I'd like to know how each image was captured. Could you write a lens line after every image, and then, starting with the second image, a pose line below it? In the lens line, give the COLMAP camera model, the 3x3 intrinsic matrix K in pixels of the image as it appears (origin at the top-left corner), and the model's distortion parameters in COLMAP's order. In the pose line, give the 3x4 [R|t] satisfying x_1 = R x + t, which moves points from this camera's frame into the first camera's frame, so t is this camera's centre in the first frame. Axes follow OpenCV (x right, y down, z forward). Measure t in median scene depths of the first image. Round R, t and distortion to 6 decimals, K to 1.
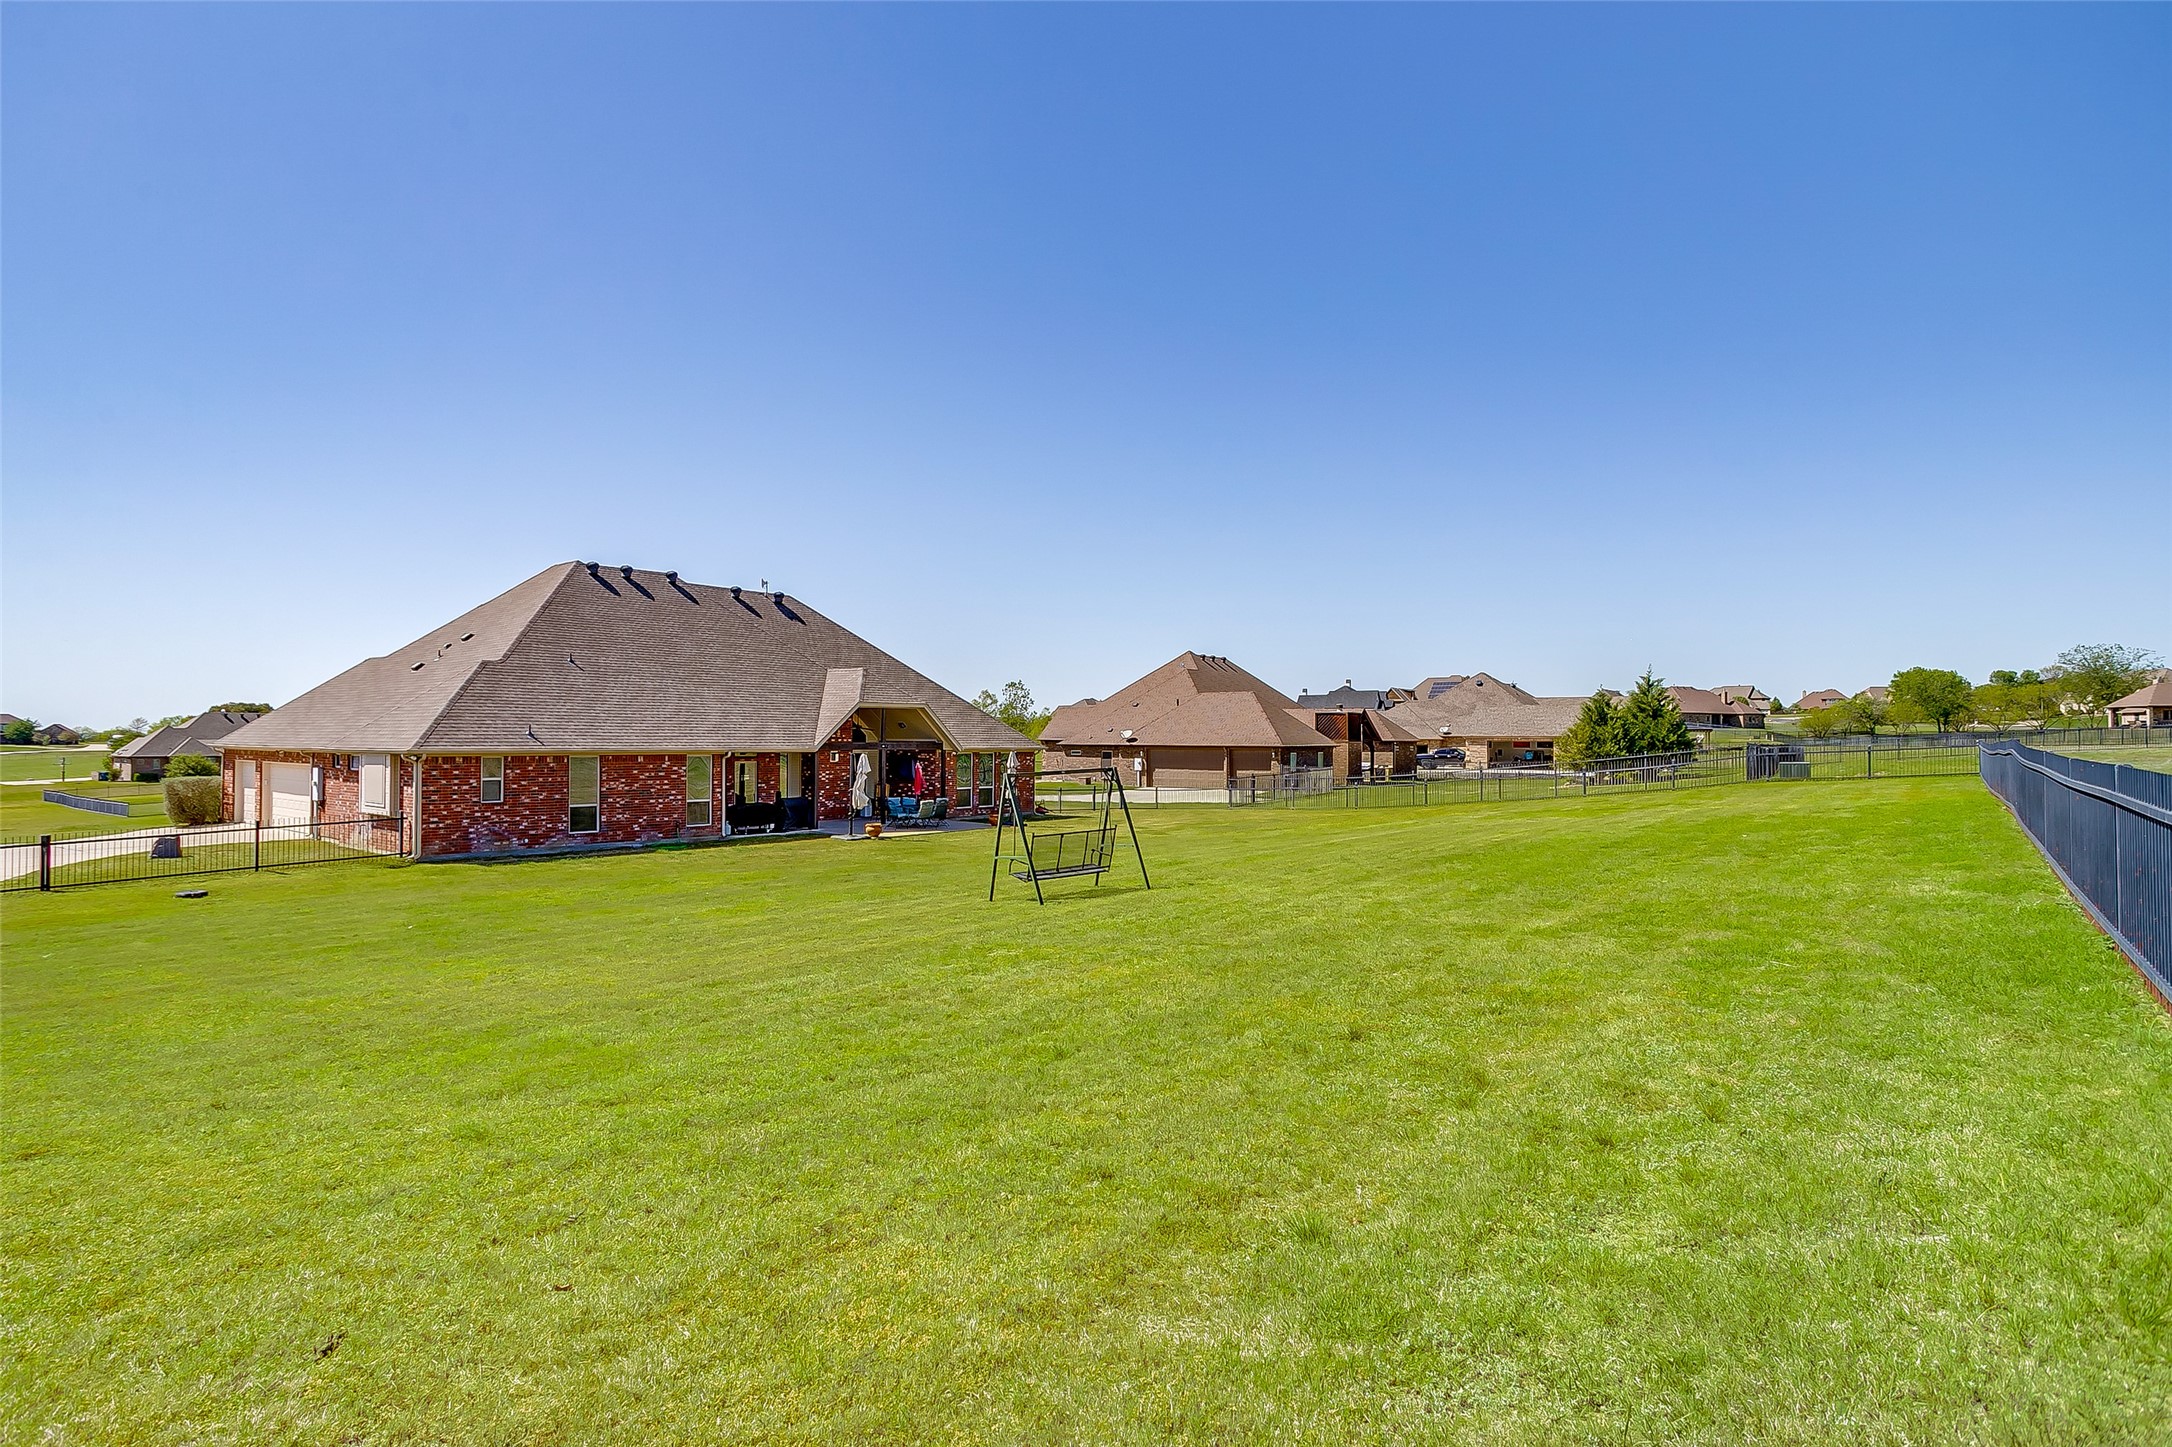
lens RADIAL K [[1098.9, 0, 1066.8], [0, 1098.9, 715.2], [0, 0, 1]] dist [-0.032278, 0.000728]
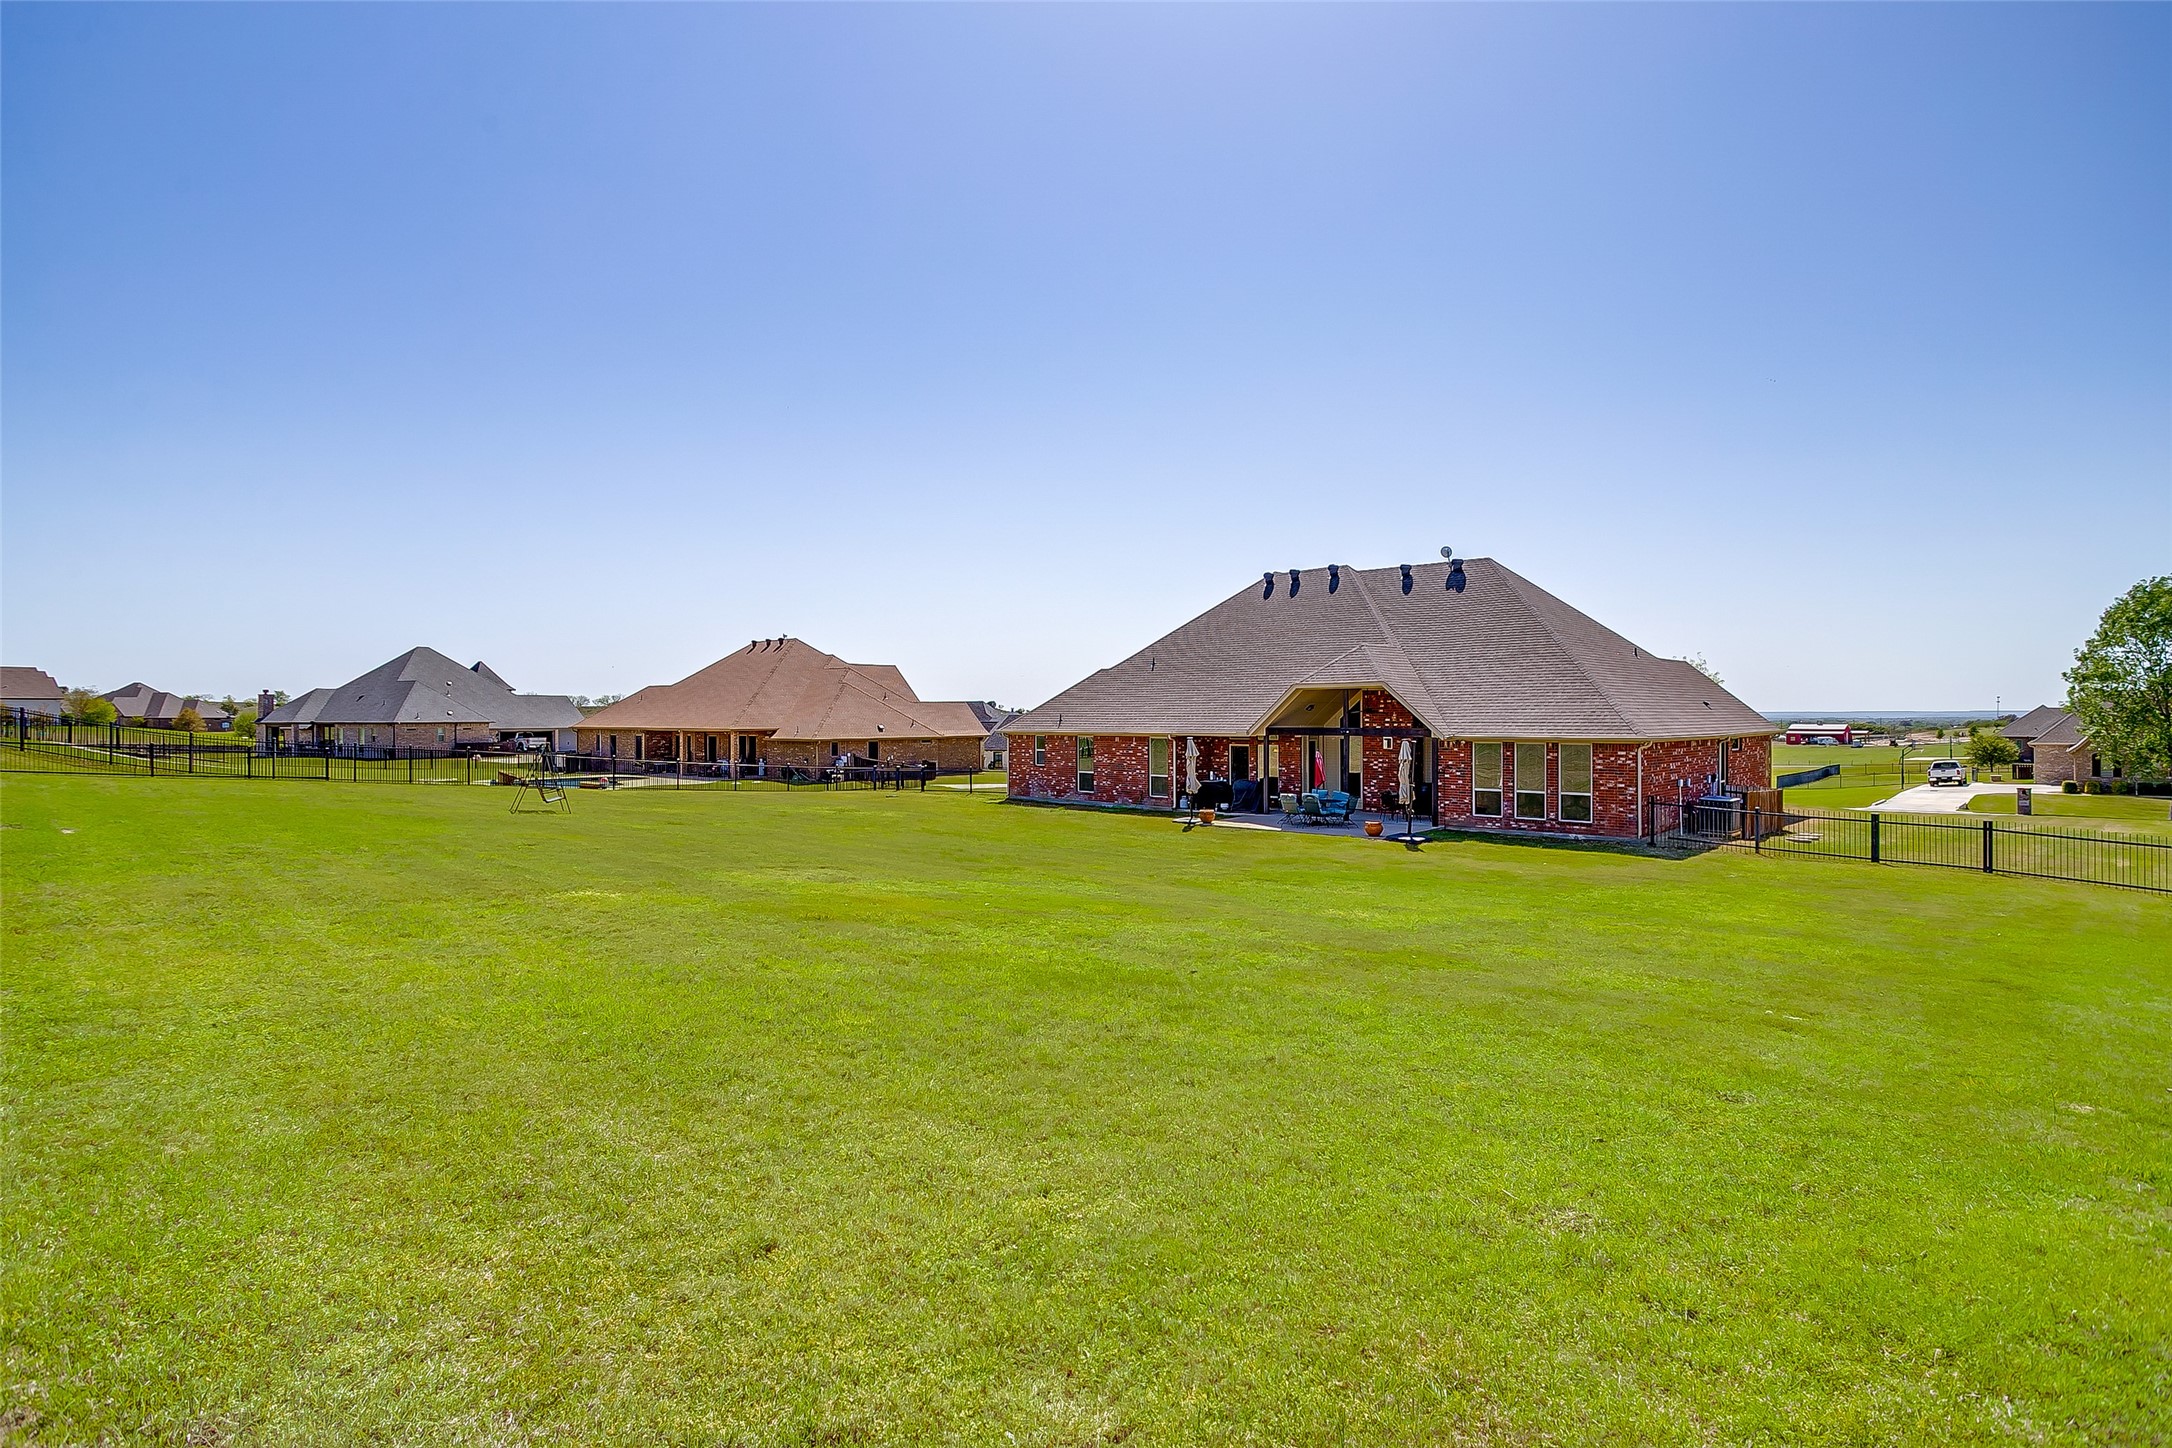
lens RADIAL K [[1098.9, 0, 1082.6], [0, 1098.9, 726.4], [0, 0, 1]] dist [-0.032278, 0.000728]
pose [[-0.109158, -0.001449, -0.994023, 0.815922], [0.020758, 0.999778, -0.003737, 0.025847], [0.993808, -0.021042, -0.109103, 0.998947]]
